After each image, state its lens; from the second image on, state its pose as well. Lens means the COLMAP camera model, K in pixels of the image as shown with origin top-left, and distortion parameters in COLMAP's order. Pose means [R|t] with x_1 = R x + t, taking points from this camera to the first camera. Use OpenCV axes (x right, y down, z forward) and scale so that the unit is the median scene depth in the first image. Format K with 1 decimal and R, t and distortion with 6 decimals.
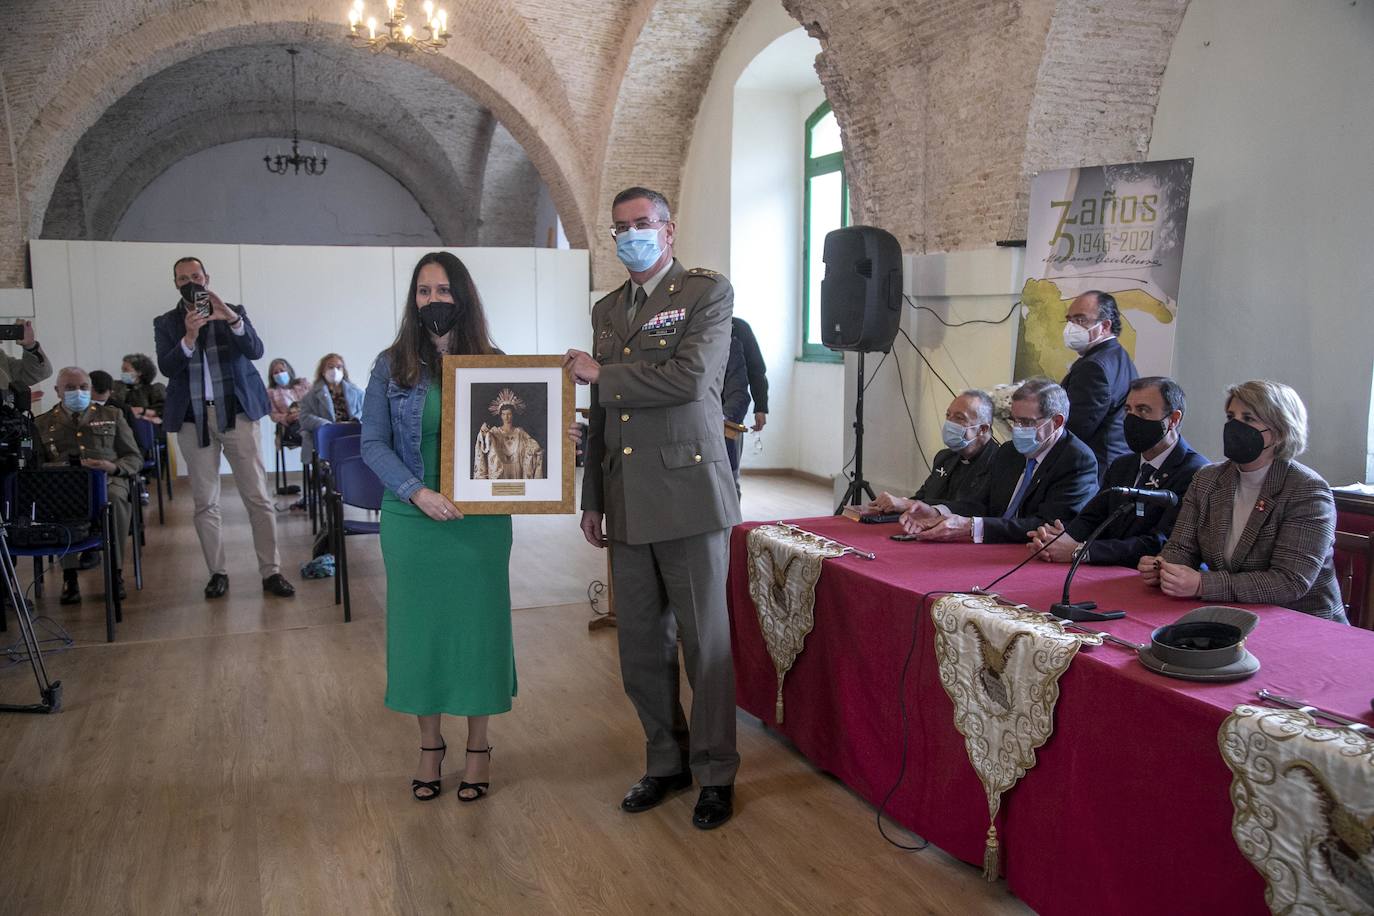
lens RADIAL K [[1162.1, 0, 688.2], [0, 1162.1, 471.0], [0, 0, 1]] dist [-0.052605, 0.077189]
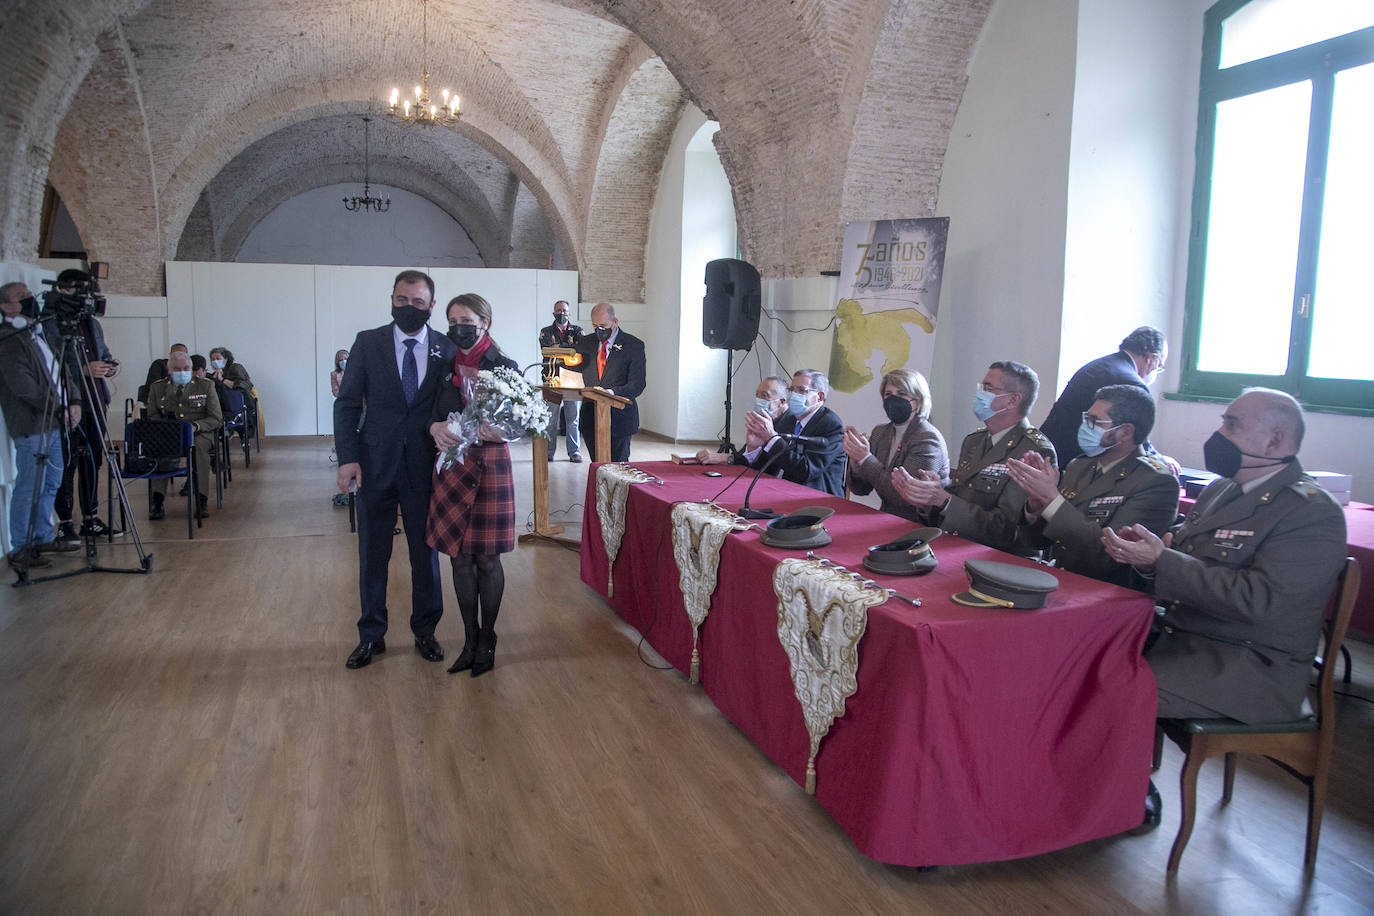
lens RADIAL K [[945.9, 0, 685.0], [0, 945.9, 468.7], [0, 0, 1]] dist [-0.117360, 0.066976]
pose [[0.999401, 0.023639, -0.025270, 0.130418], [-0.023155, 0.999546, 0.019274, 0.018689], [0.025714, -0.018678, 0.999495, -0.127254]]
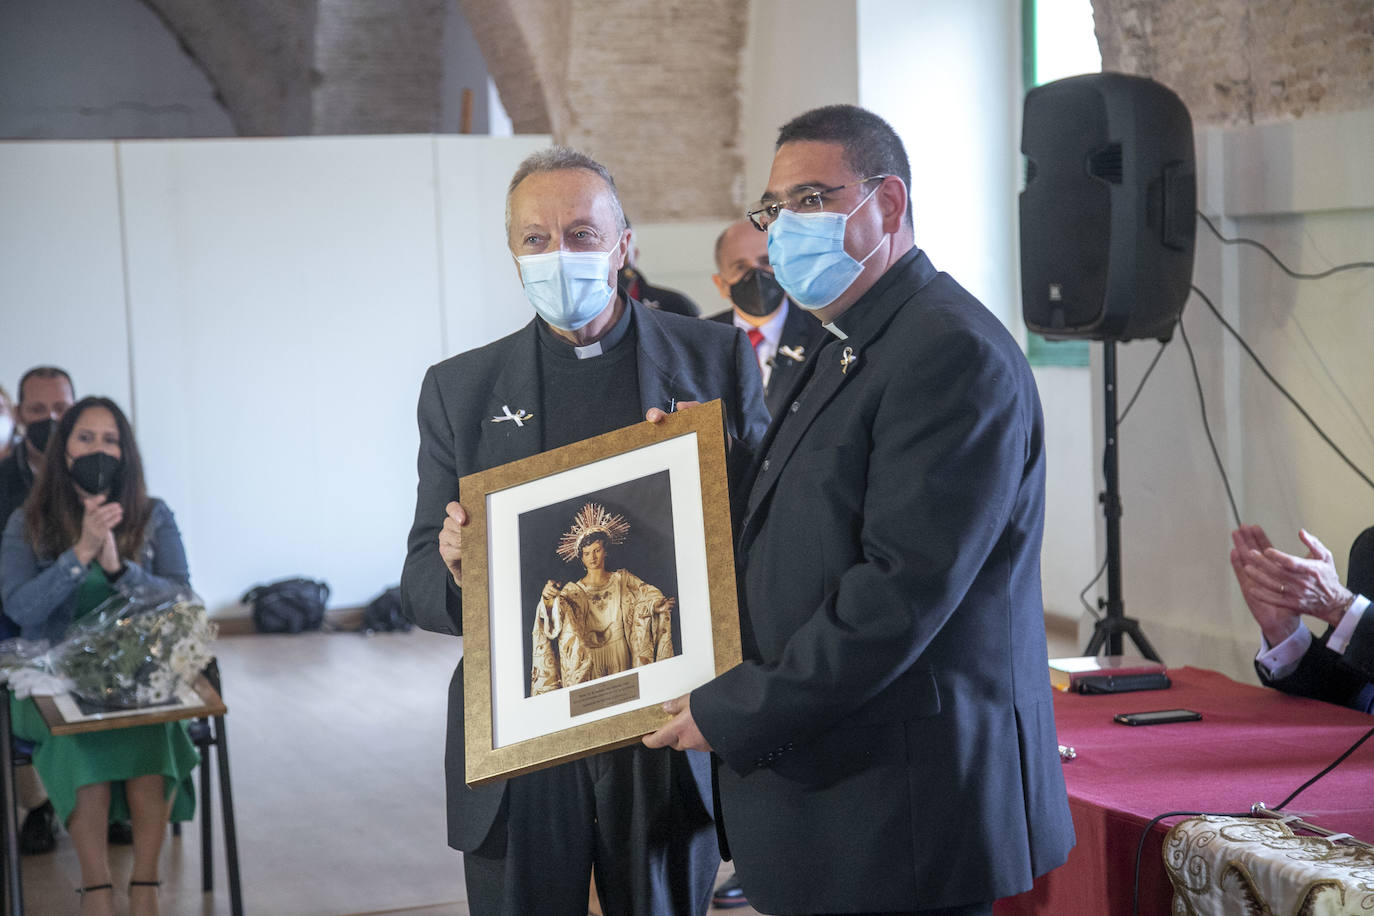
lens RADIAL K [[2713.3, 0, 689.7], [0, 2713.3, 474.9], [0, 0, 1]] dist [0.336917, -0.015463]
pose [[0.998233, -0.030853, -0.050790, 0.035432], [0.027872, 0.997904, -0.058404, 0.011076], [0.052485, 0.056886, 0.997000, -0.108858]]
